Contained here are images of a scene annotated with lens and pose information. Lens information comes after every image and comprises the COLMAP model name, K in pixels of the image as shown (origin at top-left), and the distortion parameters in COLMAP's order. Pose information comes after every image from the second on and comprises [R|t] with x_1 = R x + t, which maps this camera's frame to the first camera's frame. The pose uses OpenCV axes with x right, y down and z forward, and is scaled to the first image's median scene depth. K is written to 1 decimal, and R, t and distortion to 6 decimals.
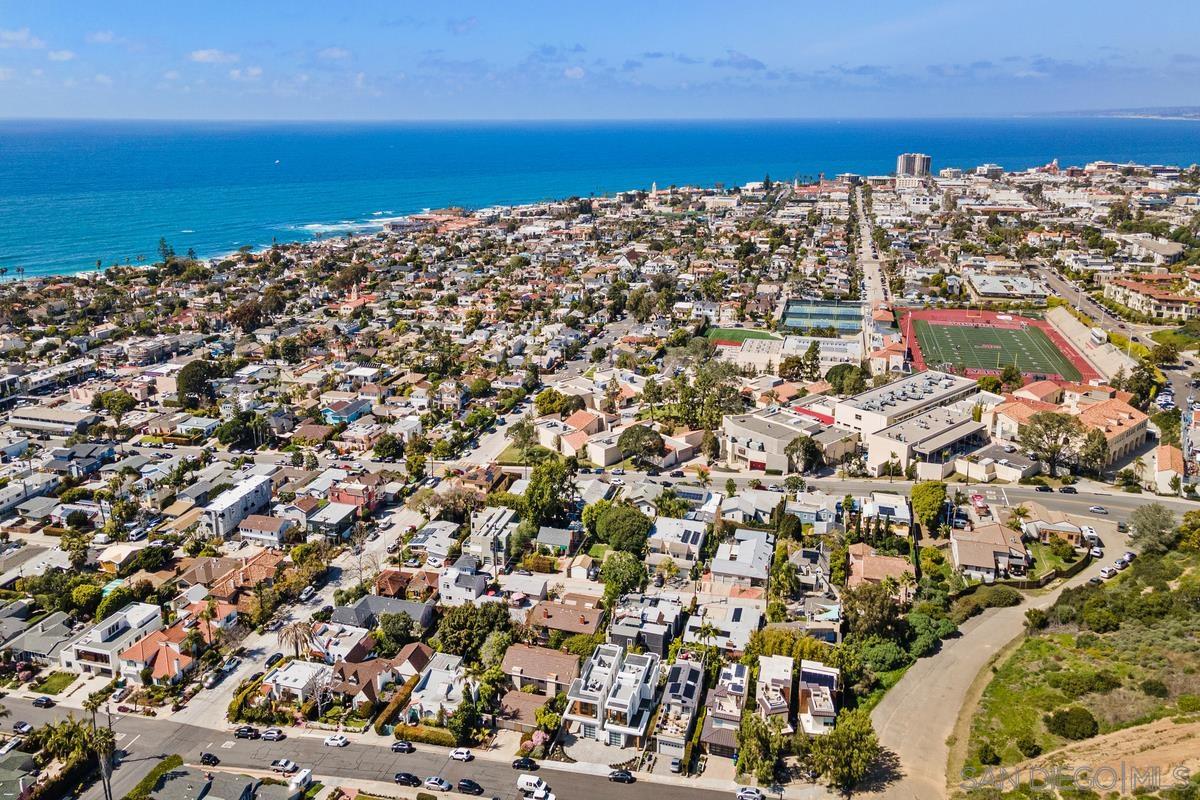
lens RADIAL K [[865.1, 0, 592.6], [0, 865.1, 407.4], [0, 0, 1]] dist [0.036753, 0.017383]
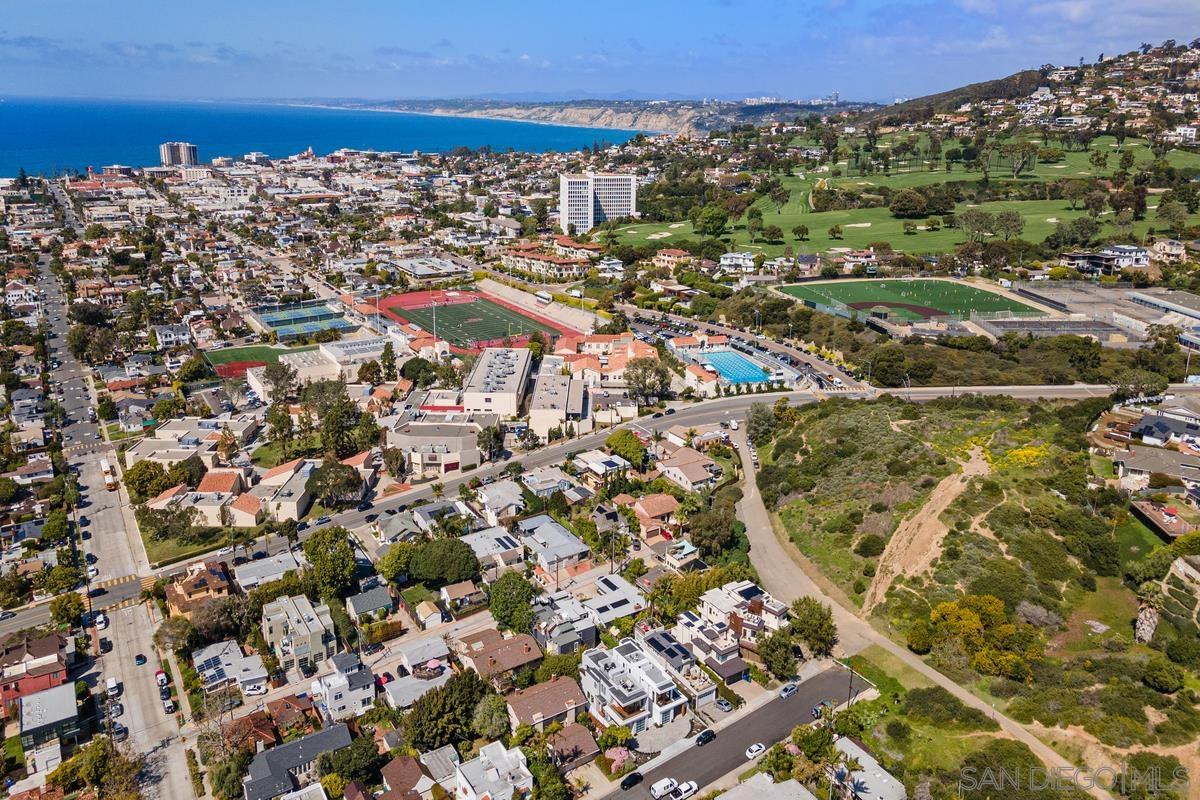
lens RADIAL K [[865.1, 0, 606.0], [0, 865.1, 406.8], [0, 0, 1]] dist [0.036753, 0.017383]
pose [[0.653130, -0.242422, 0.717392, -0.483622], [0.230655, 0.966042, 0.116453, -0.092779], [-0.721262, 0.089411, 0.686867, 0.187577]]
